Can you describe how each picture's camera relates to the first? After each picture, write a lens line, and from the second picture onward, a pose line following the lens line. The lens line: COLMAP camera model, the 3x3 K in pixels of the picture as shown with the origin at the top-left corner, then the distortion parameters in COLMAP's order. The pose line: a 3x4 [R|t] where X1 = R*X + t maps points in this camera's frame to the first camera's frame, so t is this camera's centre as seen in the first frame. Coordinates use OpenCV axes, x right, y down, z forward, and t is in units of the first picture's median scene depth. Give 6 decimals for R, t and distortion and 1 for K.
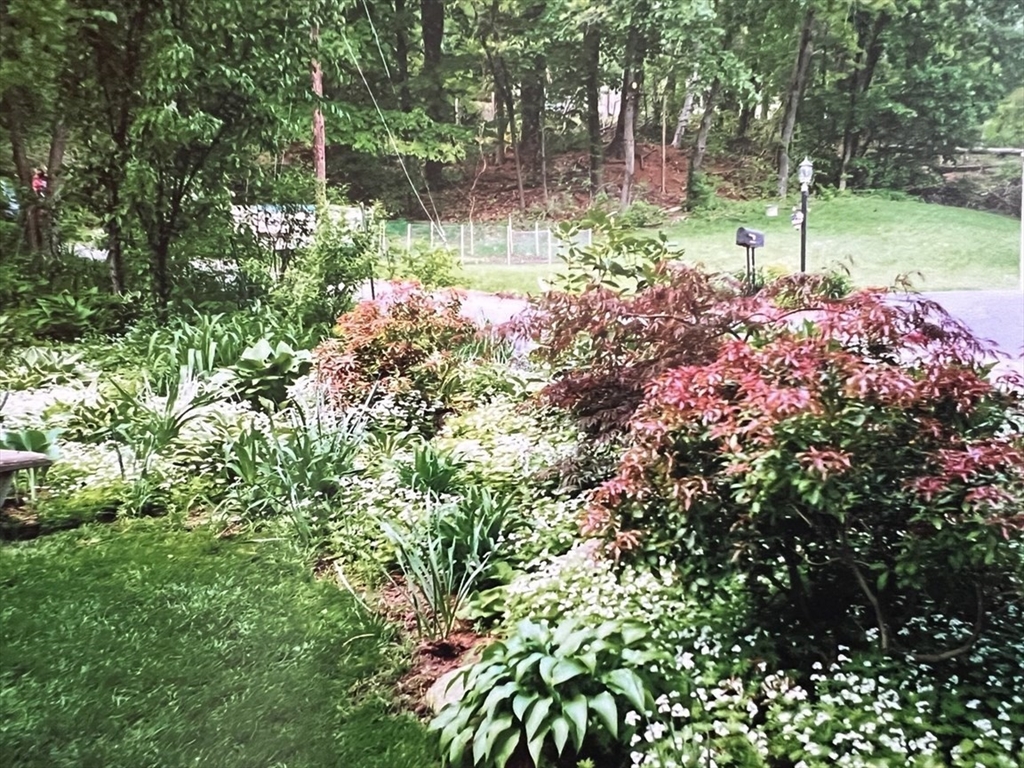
lens RADIAL K [[1053.5, 0, 512.0], [0, 1053.5, 384.0], [0, 0, 1]] dist [0.016598, 0.019403]
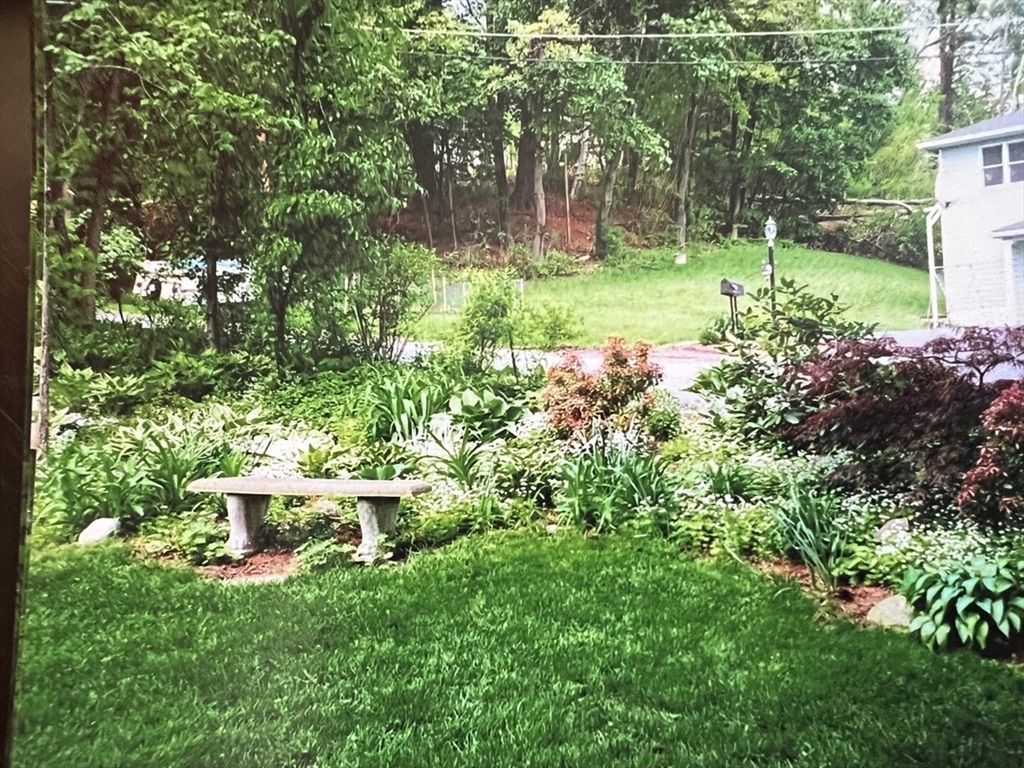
lens RADIAL K [[1053.5, 0, 512.0], [0, 1053.5, 384.0], [0, 0, 1]] dist [0.016598, 0.019403]
pose [[0.987687, -0.037258, 0.151944, -0.095199], [0.043406, 0.998359, -0.037342, -0.000373], [-0.150304, 0.043477, 0.987683, -0.050555]]
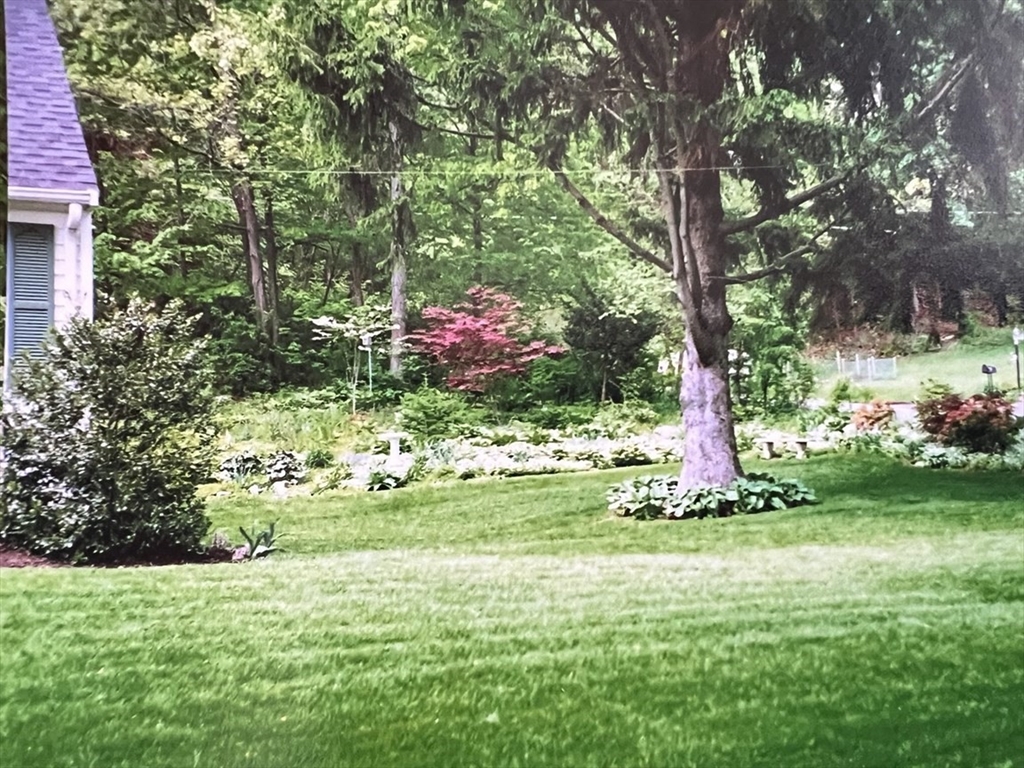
lens RADIAL K [[1224.9, 0, 511.1], [0, 1224.9, 431.3], [0, 0, 1]] dist [-0.998605, 3.197994]
pose [[0.974351, -0.046290, -0.220223, -0.109770], [0.032133, 0.997206, -0.067444, 0.055611], [0.222729, 0.058638, 0.973115, -0.720388]]
